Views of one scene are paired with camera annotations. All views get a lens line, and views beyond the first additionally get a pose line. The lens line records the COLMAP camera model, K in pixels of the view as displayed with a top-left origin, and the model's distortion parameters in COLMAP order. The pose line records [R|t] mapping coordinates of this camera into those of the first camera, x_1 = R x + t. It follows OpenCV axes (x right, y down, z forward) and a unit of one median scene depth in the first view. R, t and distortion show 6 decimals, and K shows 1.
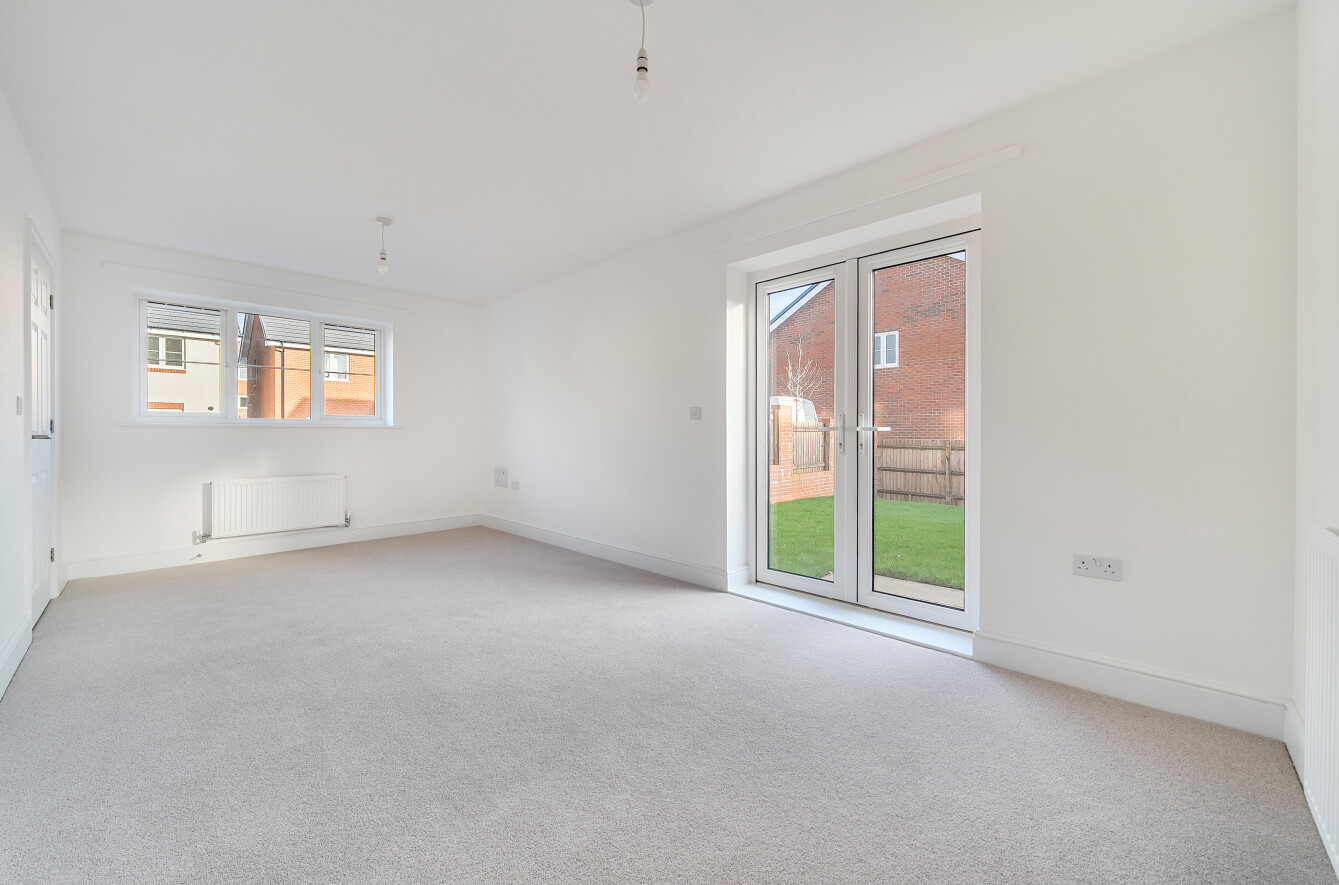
lens RADIAL K [[473.6, 0, 671.6], [0, 473.6, 436.1], [0, 0, 1]] dist [-0.011471, 0.000108]
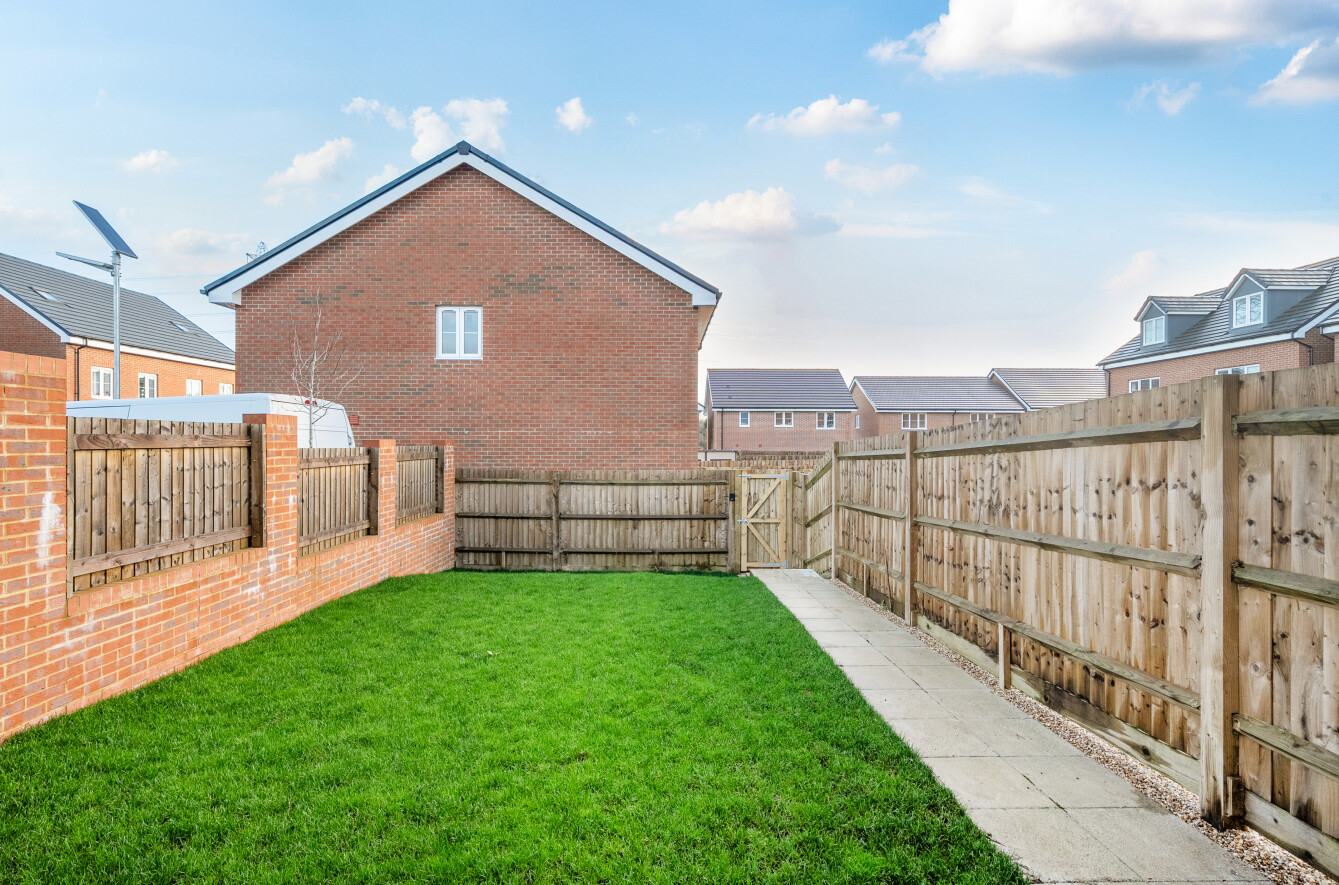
lens RADIAL K [[620.1, 0, 678.0], [0, 620.1, 440.0], [0, 0, 1]] dist [0.001295, -0.000146]
pose [[0.706603, 0.006851, 0.707577, 0.069260], [0.006161, 0.999856, -0.015834, -0.022360], [-0.707583, 0.015548, 0.706459, 0.240507]]
